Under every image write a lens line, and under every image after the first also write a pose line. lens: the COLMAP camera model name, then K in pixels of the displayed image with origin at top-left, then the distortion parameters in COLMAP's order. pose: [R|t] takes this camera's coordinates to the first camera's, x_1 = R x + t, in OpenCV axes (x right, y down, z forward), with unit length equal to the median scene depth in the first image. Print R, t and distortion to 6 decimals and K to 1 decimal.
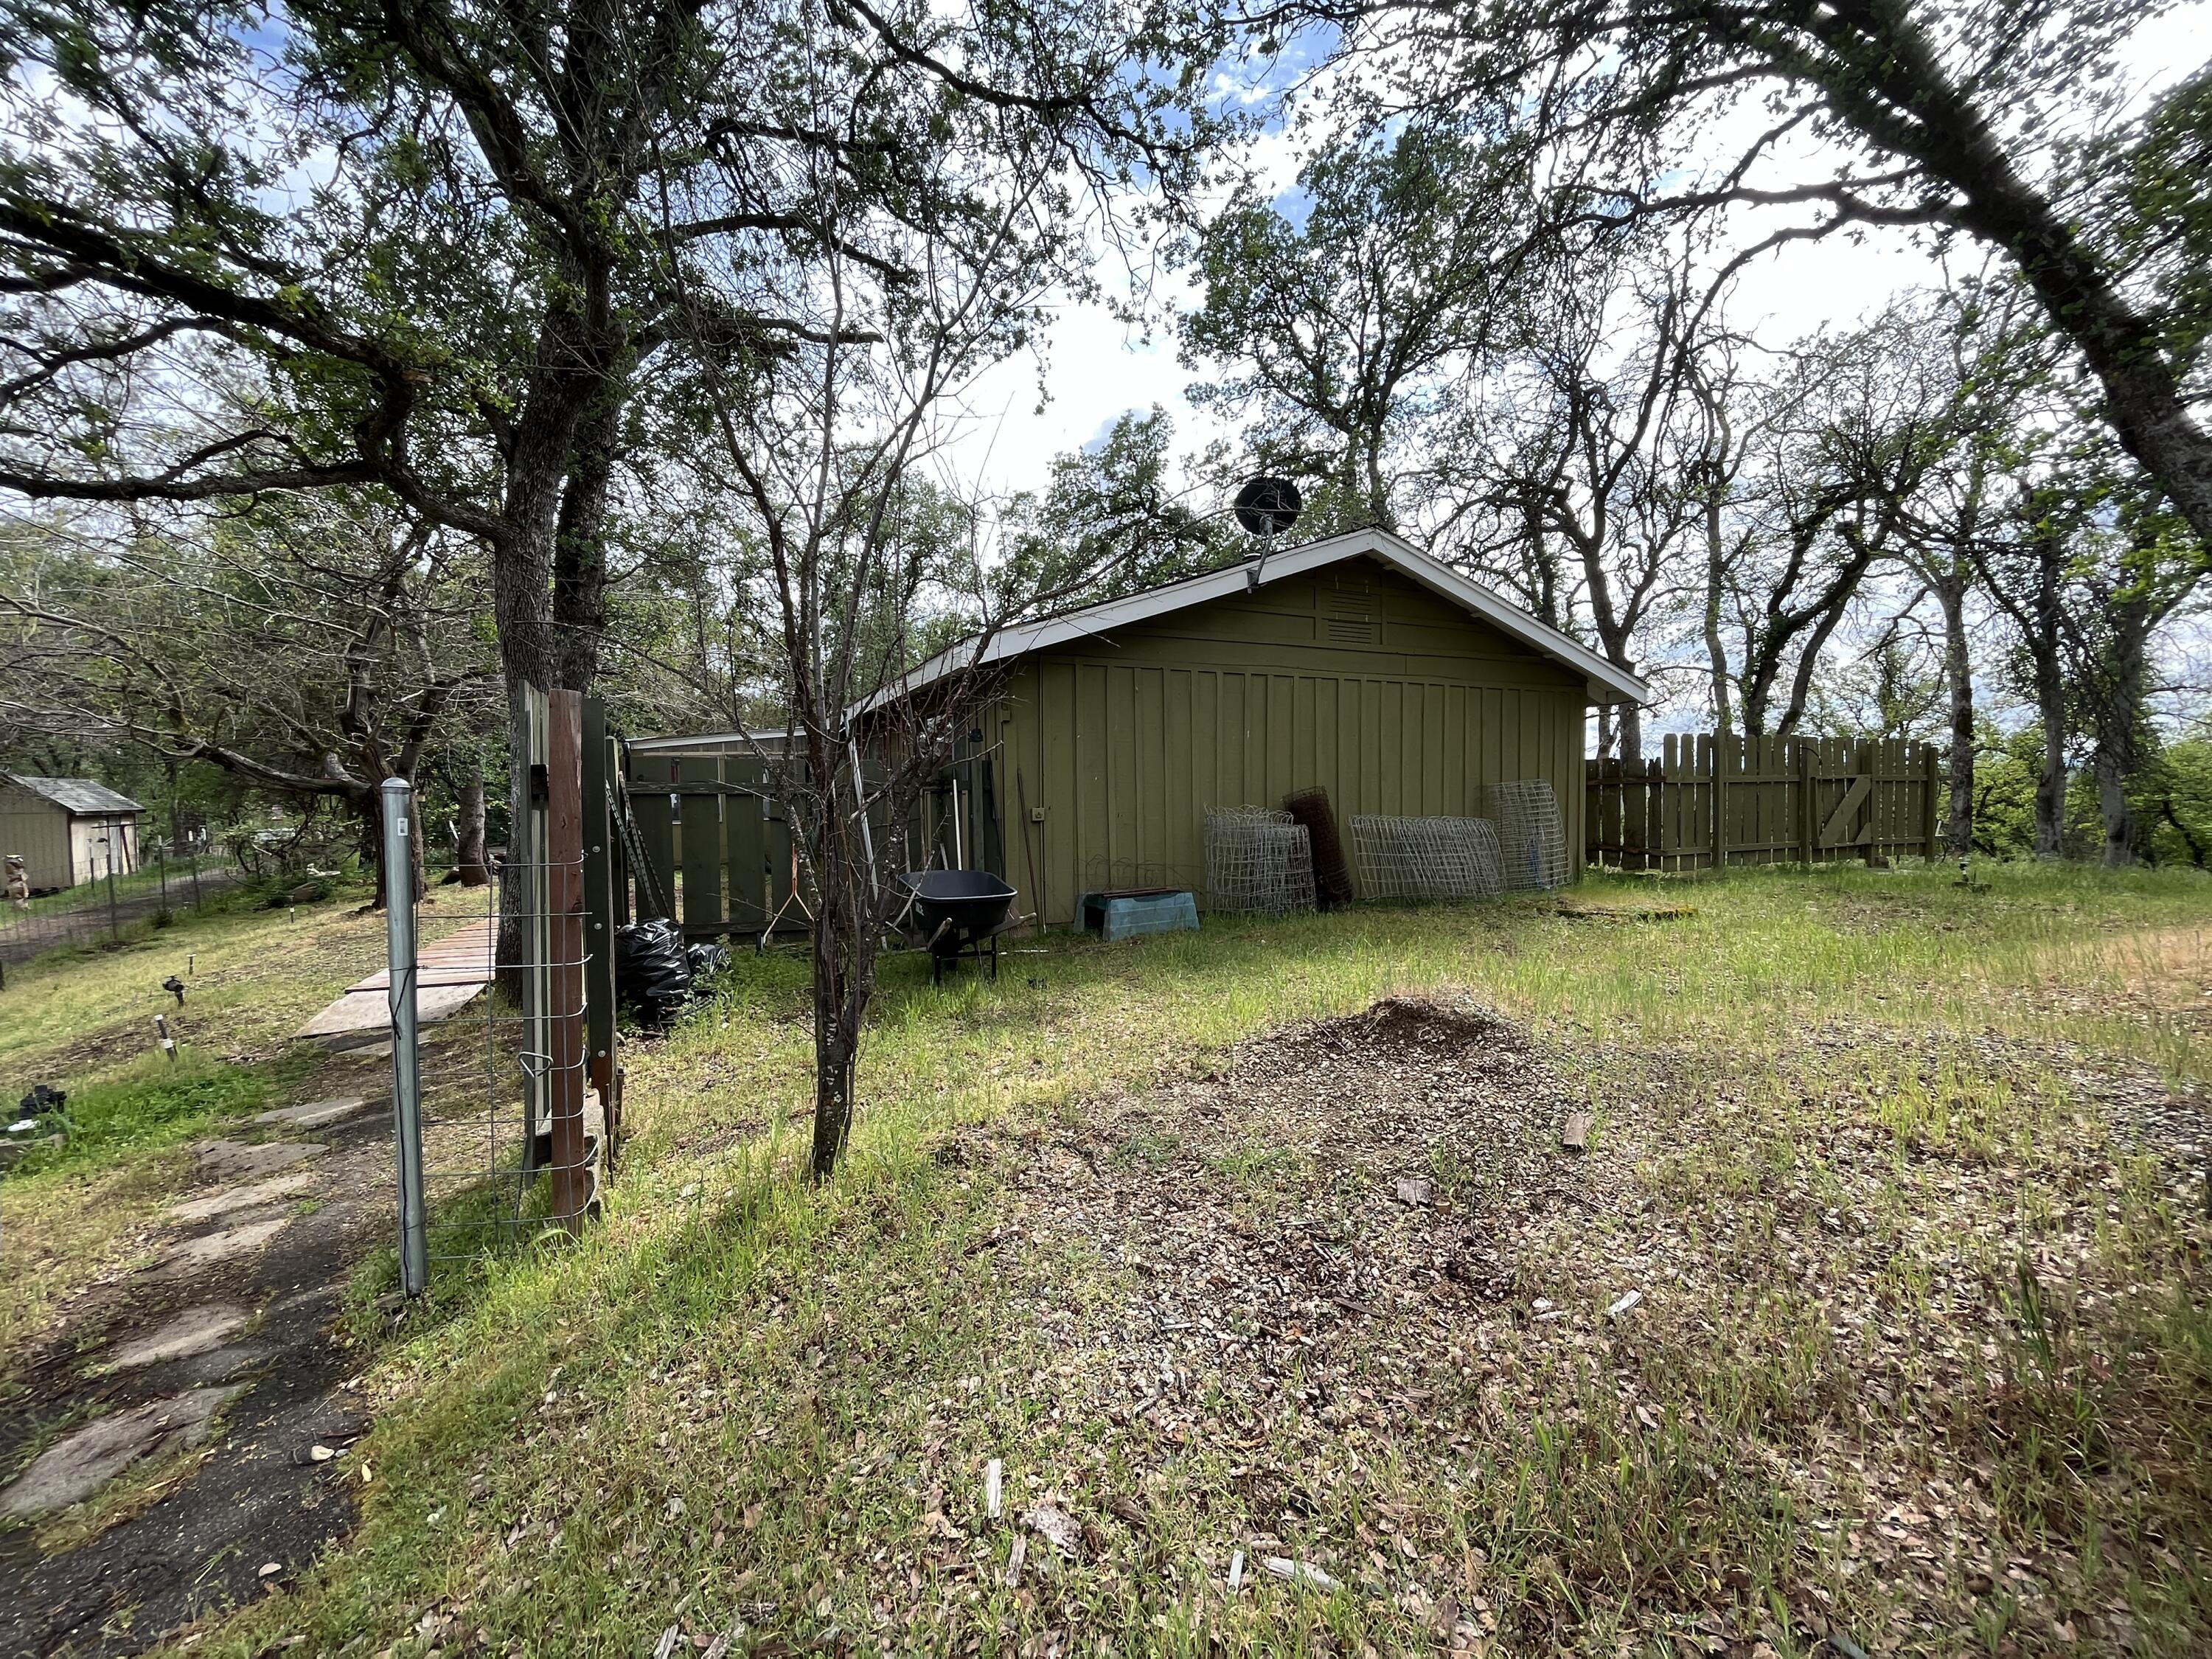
lens RADIAL K [[895.3, 0, 1105.3], [0, 895.3, 825.1], [0, 0, 1]] dist [-0.000007, 0.000124]
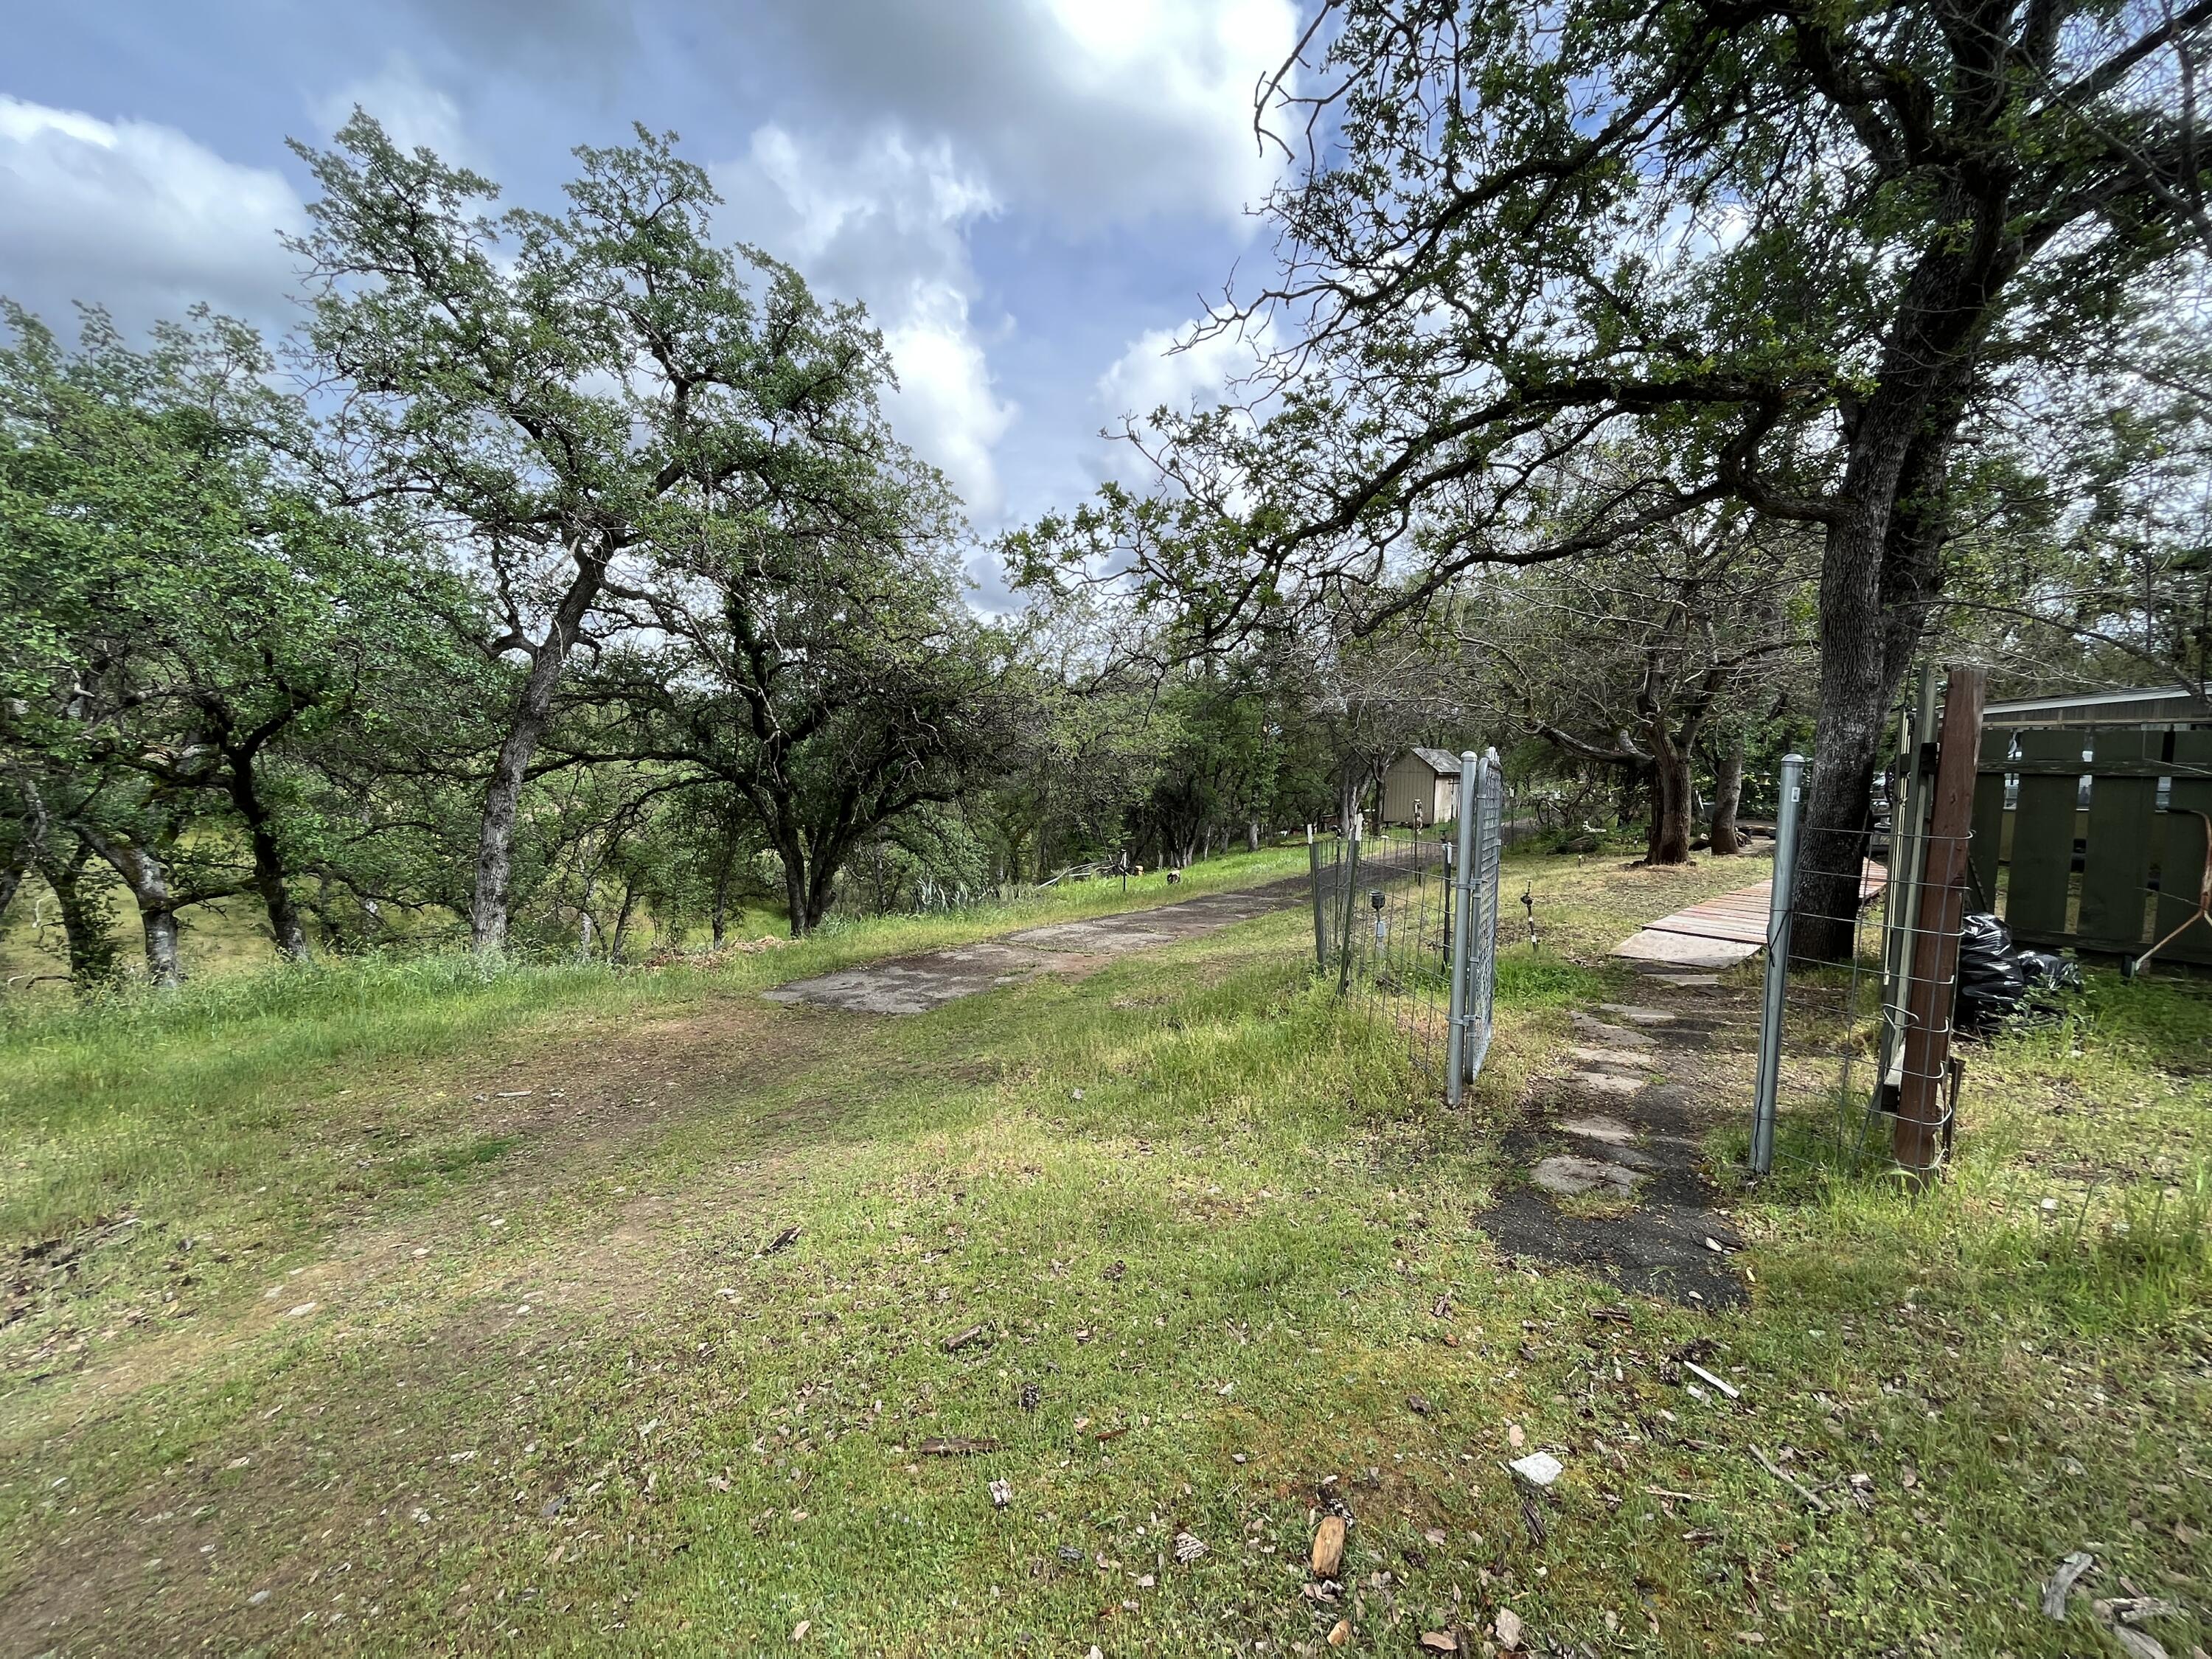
lens RADIAL K [[895.3, 0, 1099.7], [0, 895.3, 822.5], [0, 0, 1]] dist [-0.000007, 0.000124]
pose [[0.359932, 0.082185, -0.929352, 0.006214], [-0.056465, 0.996206, 0.066228, 0.008389], [0.931268, 0.028638, 0.363207, -0.215846]]
